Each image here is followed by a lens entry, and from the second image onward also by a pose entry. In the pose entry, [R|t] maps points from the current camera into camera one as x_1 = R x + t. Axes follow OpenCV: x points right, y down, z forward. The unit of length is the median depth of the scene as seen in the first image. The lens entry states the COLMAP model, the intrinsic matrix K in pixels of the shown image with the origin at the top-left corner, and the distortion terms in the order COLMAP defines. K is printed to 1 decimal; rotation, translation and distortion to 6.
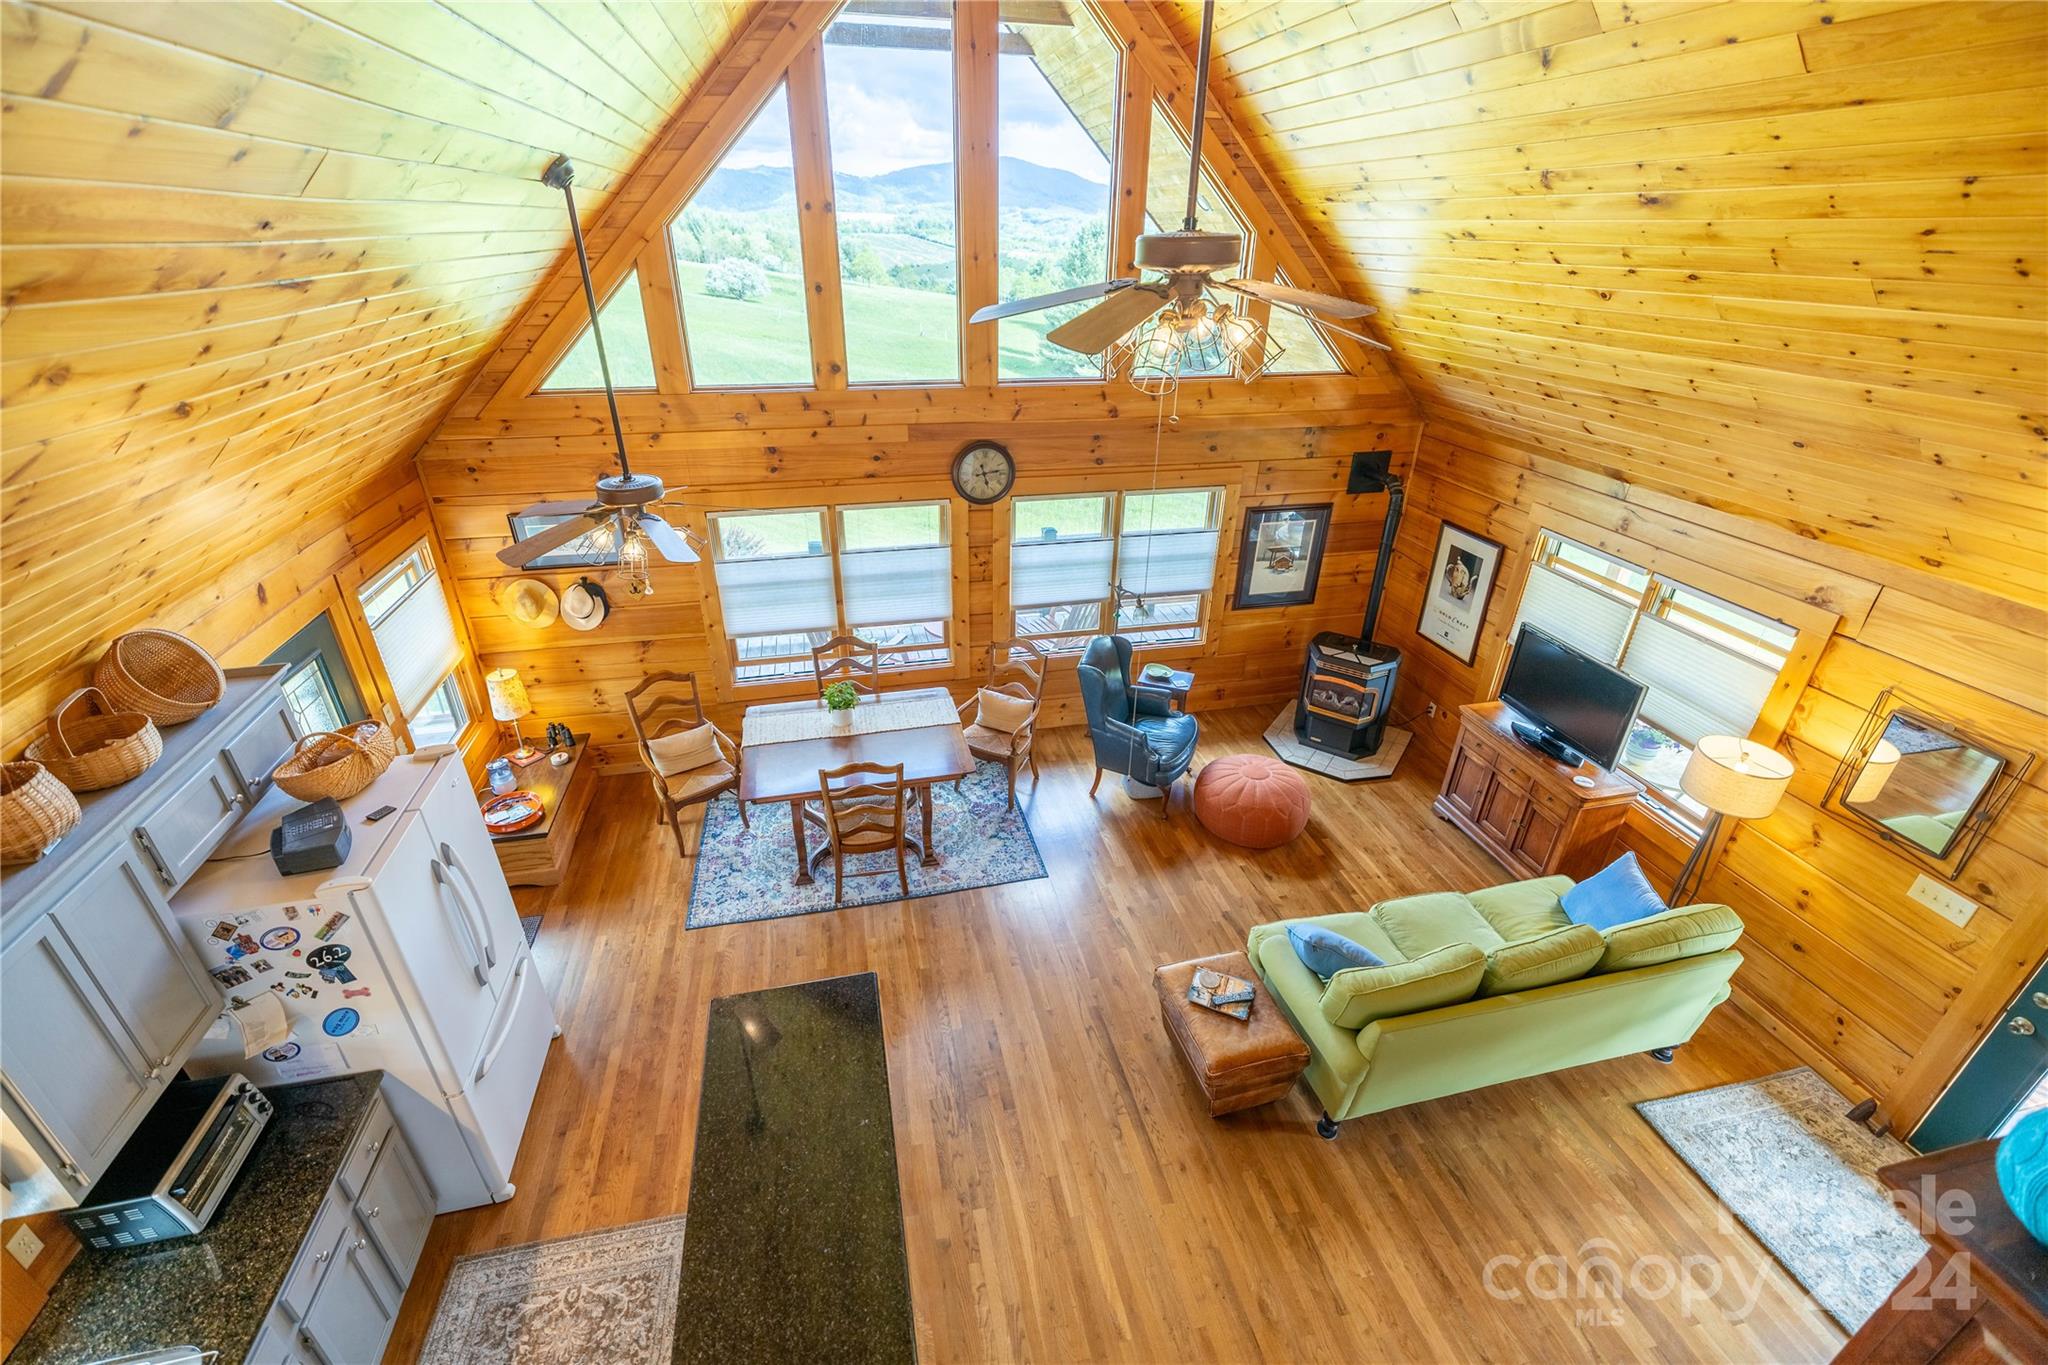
lens RADIAL K [[856.3, 0, 1013.3], [0, 856.3, 669.9], [0, 0, 1]] dist [0.003602, -0.000335]
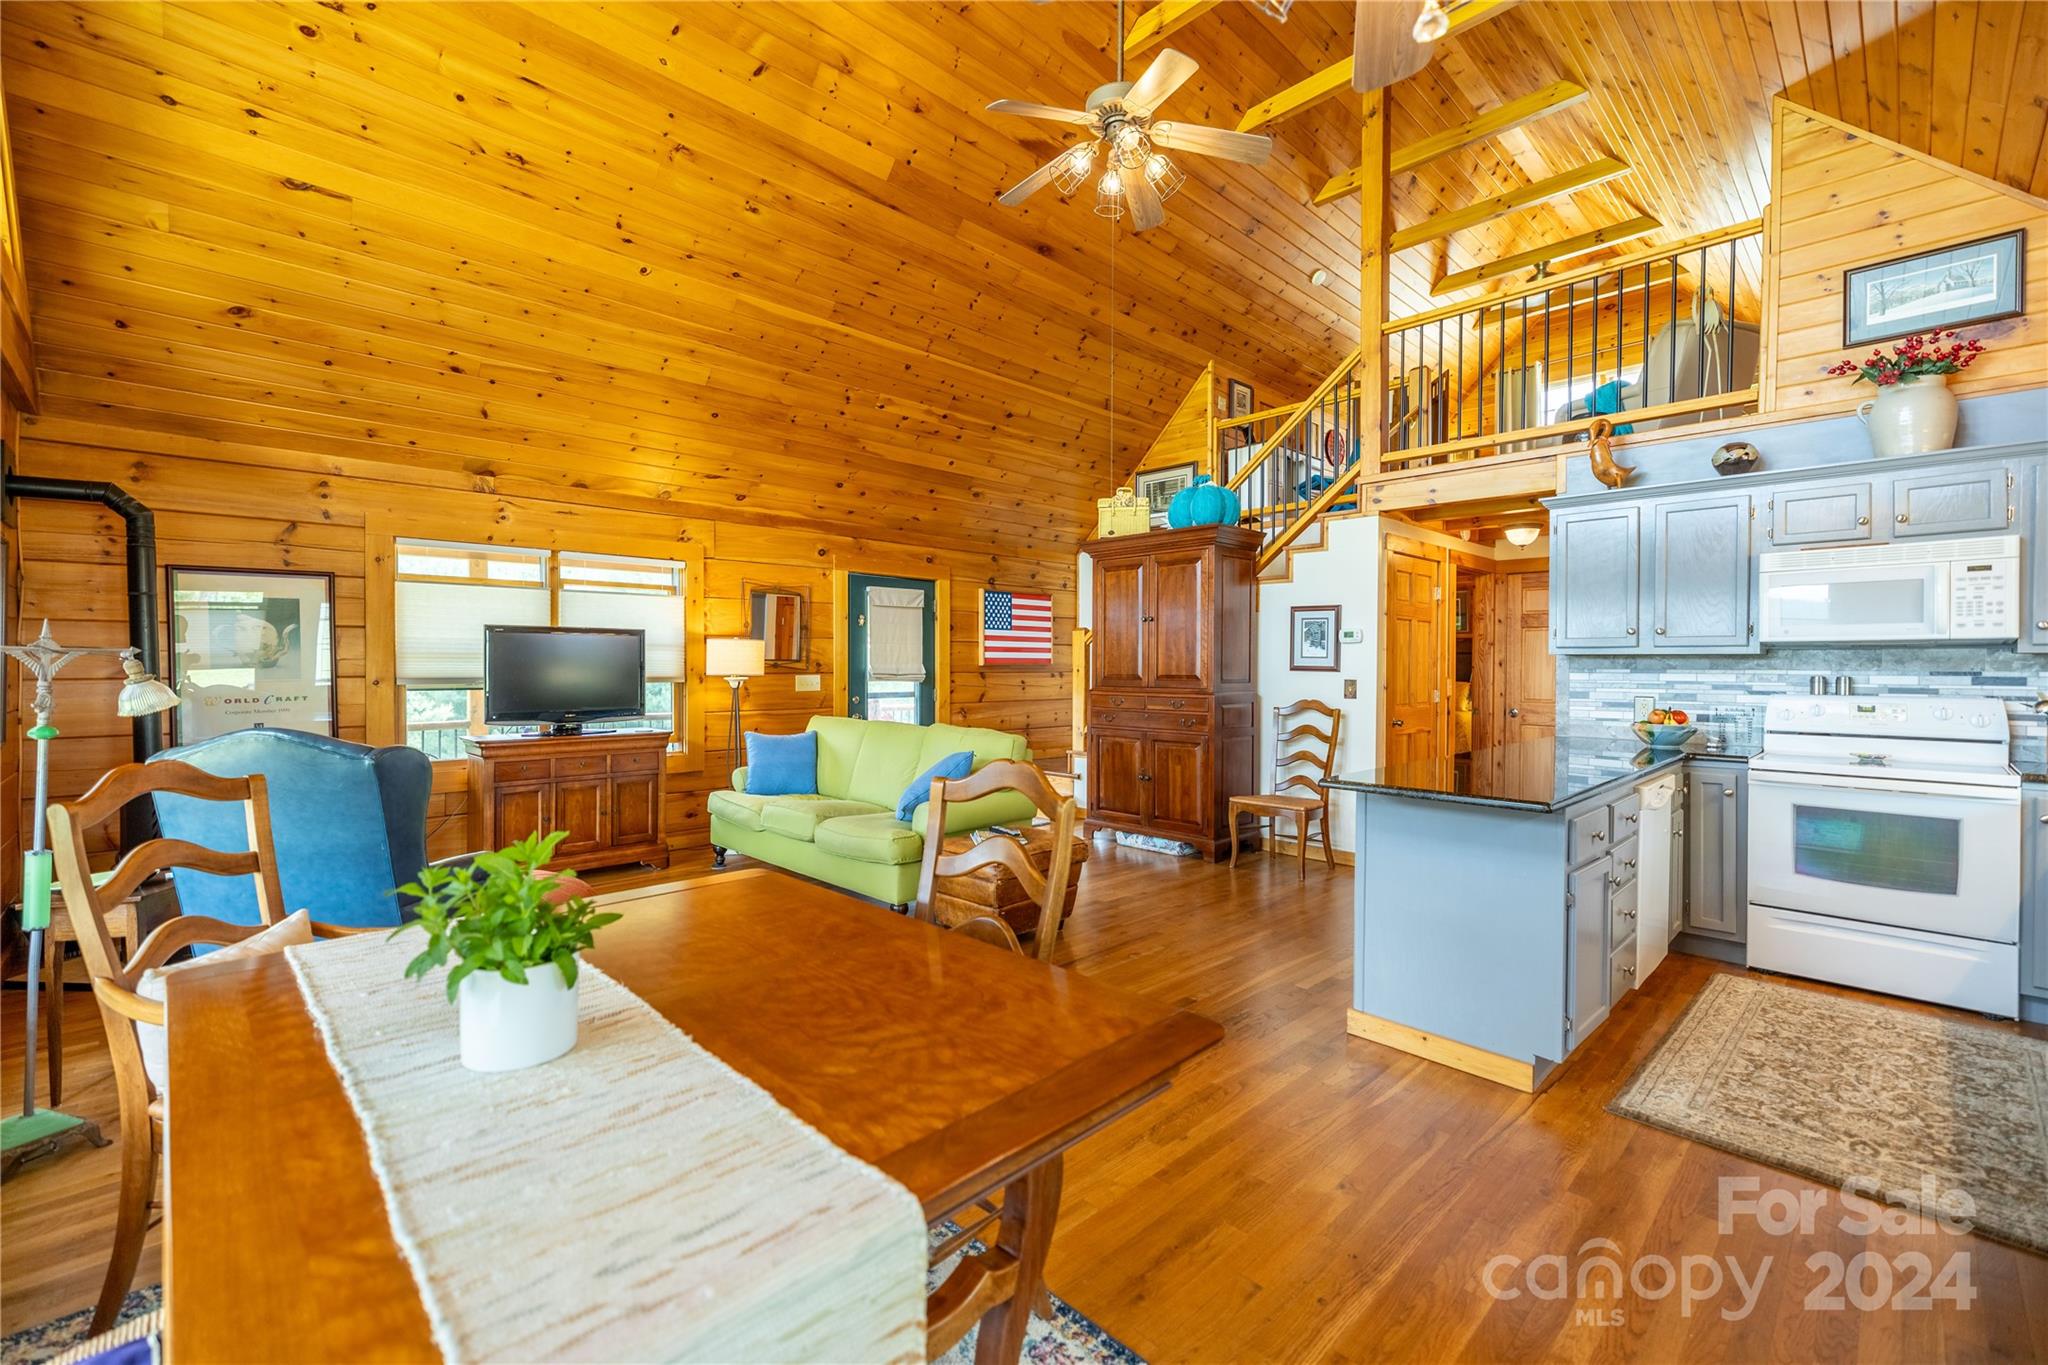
lens RADIAL K [[856.3, 0, 1012.3], [0, 856.3, 671.7], [0, 0, 1]] dist [0.003602, -0.000335]
pose [[-0.518071, -0.019057, 0.855125, -0.423804], [0.385690, 0.887137, 0.253438, -0.025582], [-0.763443, 0.461113, -0.452250, 0.946317]]
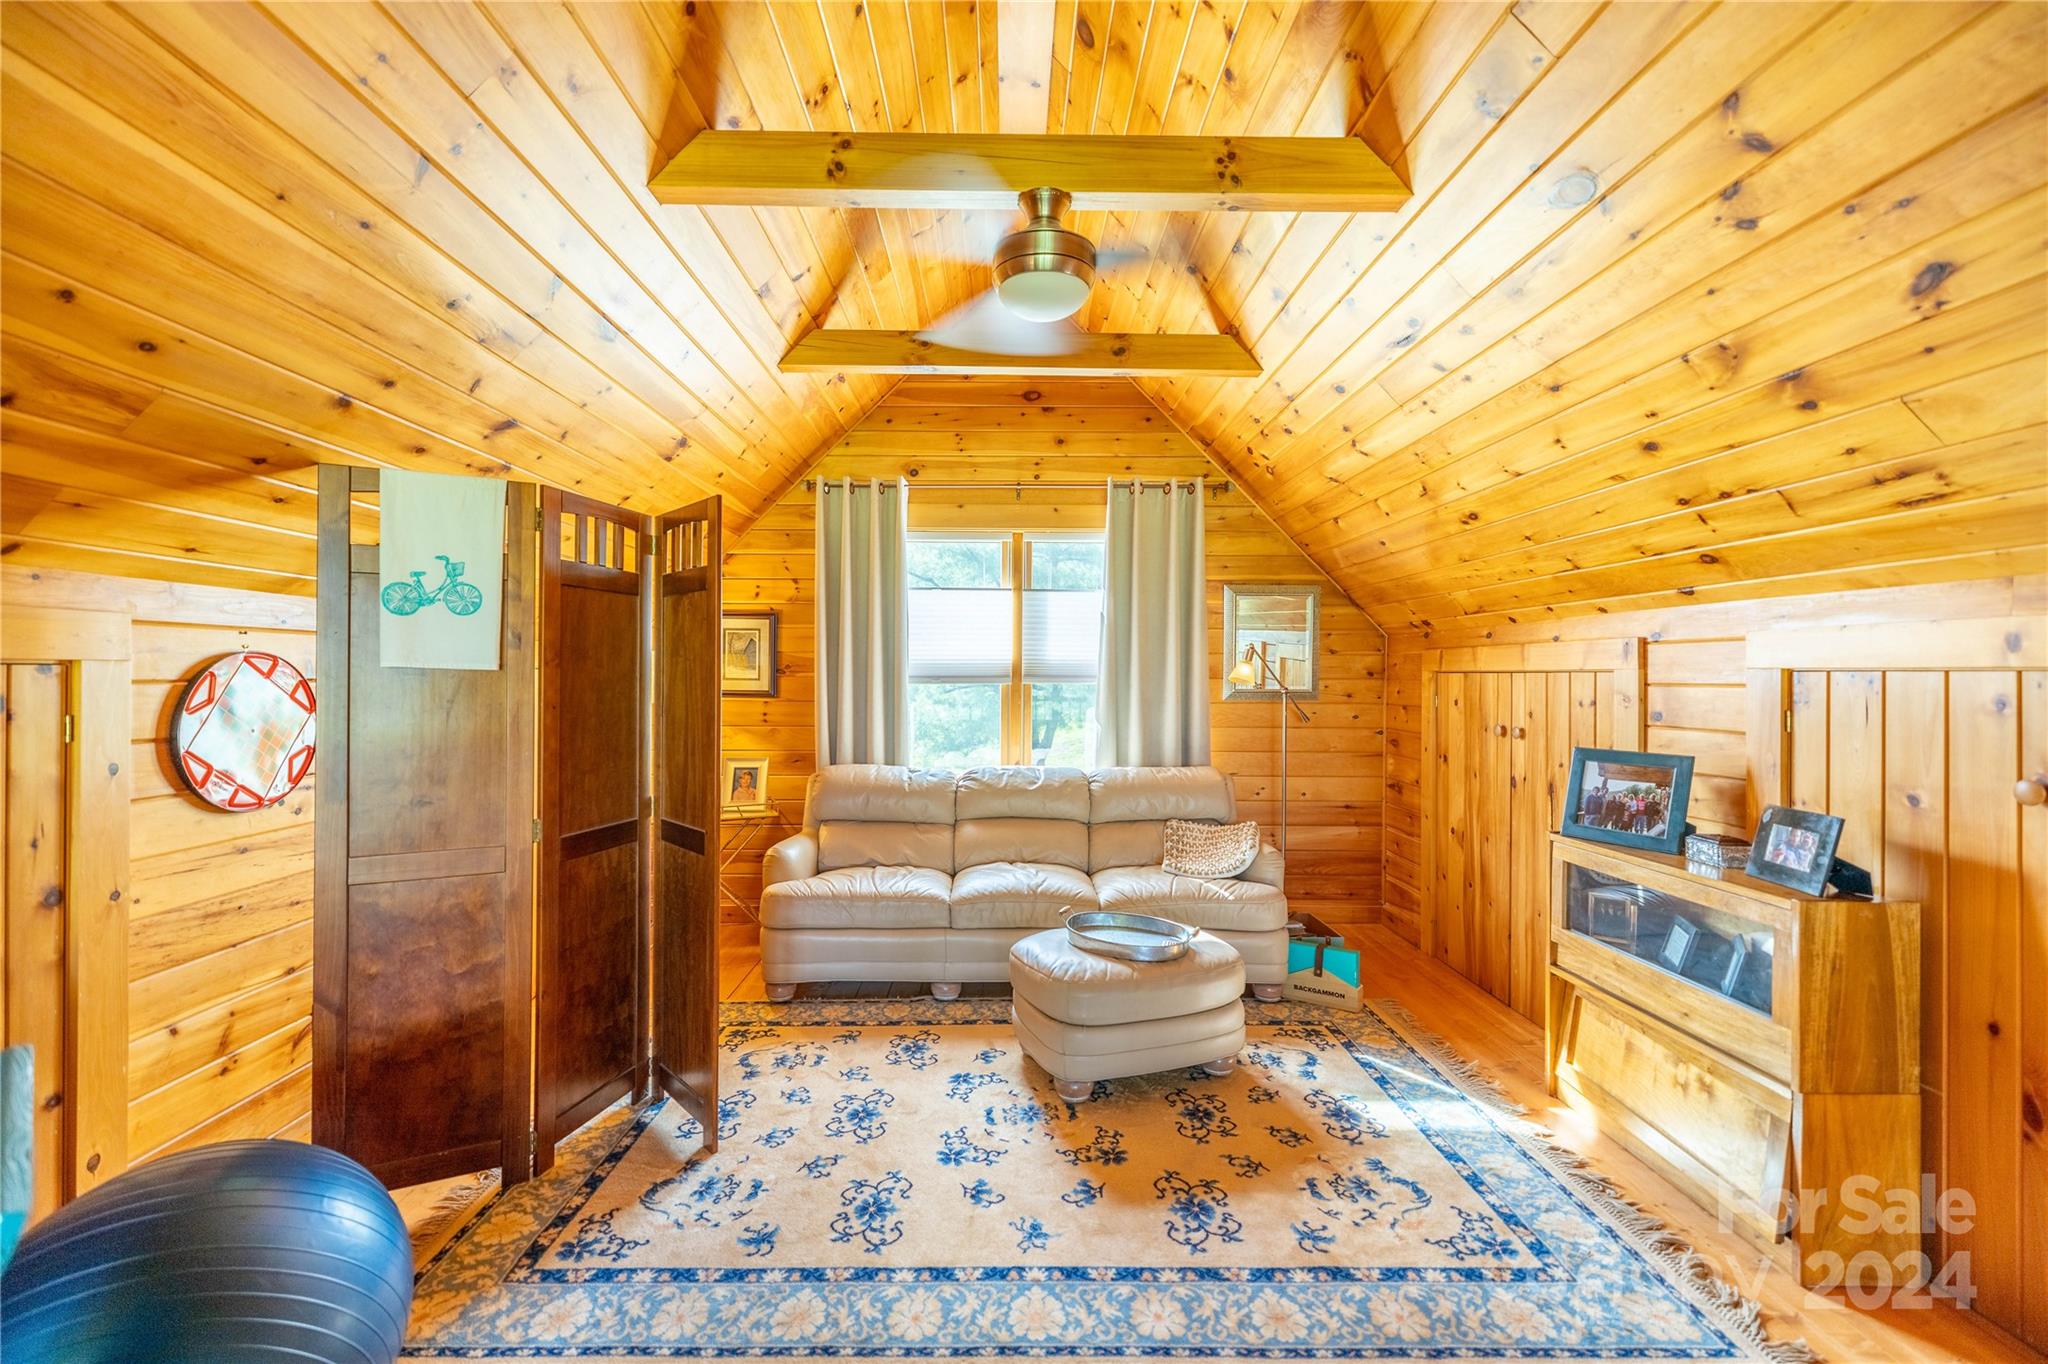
lens RADIAL K [[856.3, 0, 1017.3], [0, 856.3, 677.9], [0, 0, 1]] dist [0.003602, -0.000335]
pose [[-0.980514, -0.010544, 0.196165, 0.248137], [0.081460, 0.886839, 0.454842, 0.083826], [-0.178763, 0.461958, -0.868699, -0.178077]]
